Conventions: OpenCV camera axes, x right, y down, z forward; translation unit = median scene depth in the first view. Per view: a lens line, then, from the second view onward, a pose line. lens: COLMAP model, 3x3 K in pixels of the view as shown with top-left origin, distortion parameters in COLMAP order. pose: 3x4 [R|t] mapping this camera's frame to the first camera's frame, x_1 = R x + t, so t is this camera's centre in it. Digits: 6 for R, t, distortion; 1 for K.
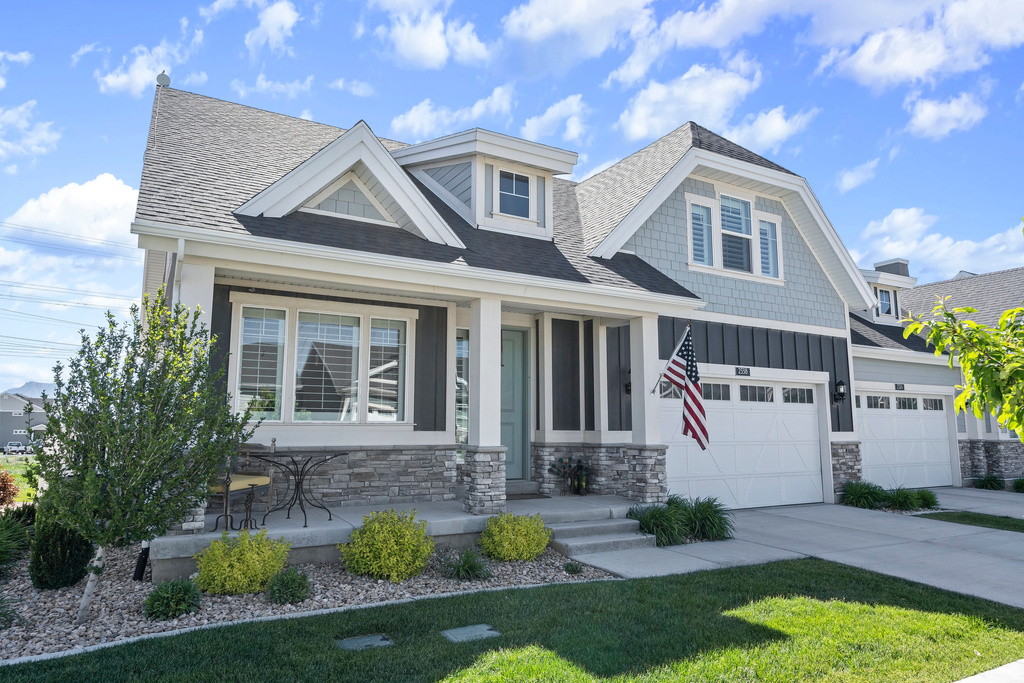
lens RADIAL K [[643.4, 0, 512.5], [0, 643.4, 337.4], [0, 0, 1]] dist [0.003547, -0.002082]
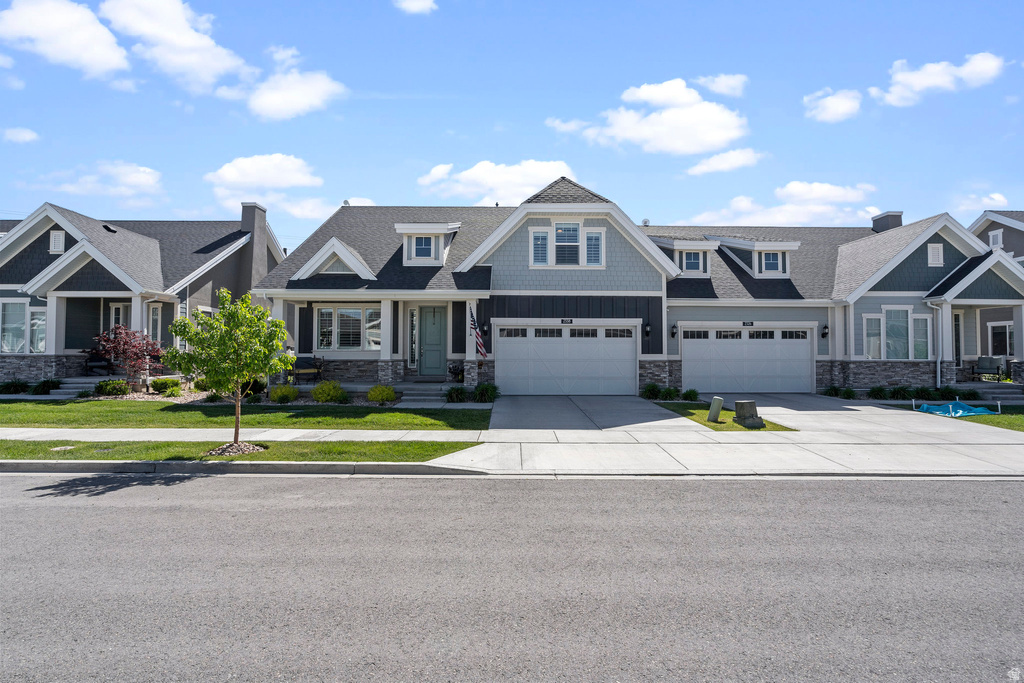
lens RADIAL K [[459.9, 0, 509.6], [0, 459.9, 339.2], [0, 0, 1]] dist [-0.001208, 0.000252]
pose [[0.875158, -0.015500, -0.483588, 0.873356], [0.068999, 0.993269, 0.093032, -0.030076], [0.478891, -0.114785, 0.870338, -0.224285]]
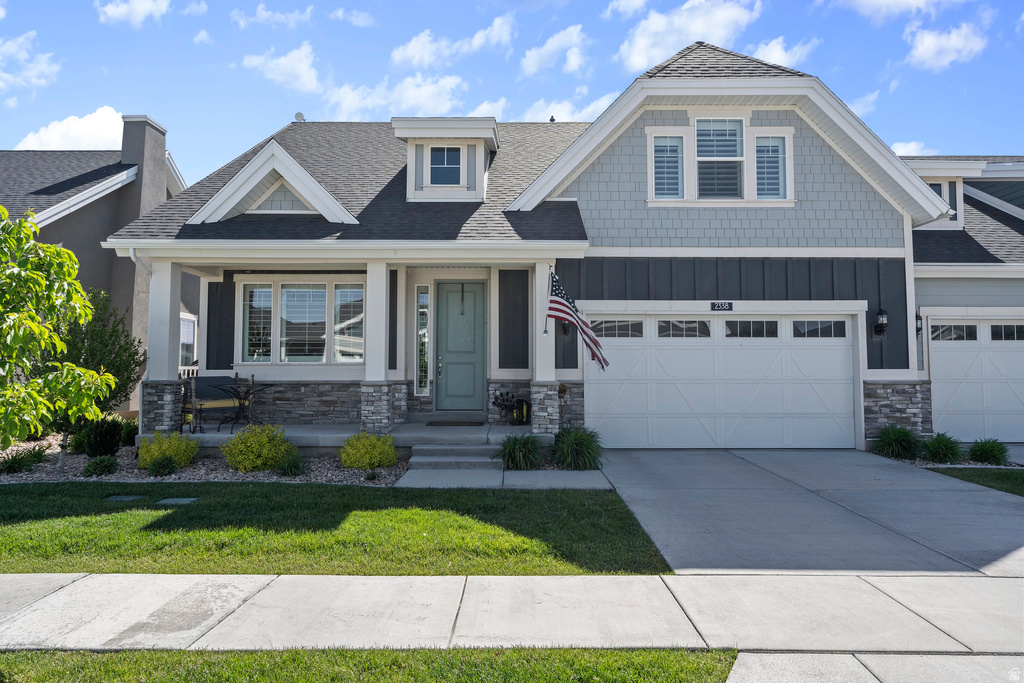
lens RADIAL K [[611.7, 0, 514.3], [0, 611.7, 335.8], [0, 0, 1]] dist [0.014498, 0.001816]
pose [[0.872423, -0.030762, -0.487782, 0.548086], [0.072039, 0.995210, 0.066082, 0.014865], [0.483413, -0.092791, 0.870461, 0.065750]]
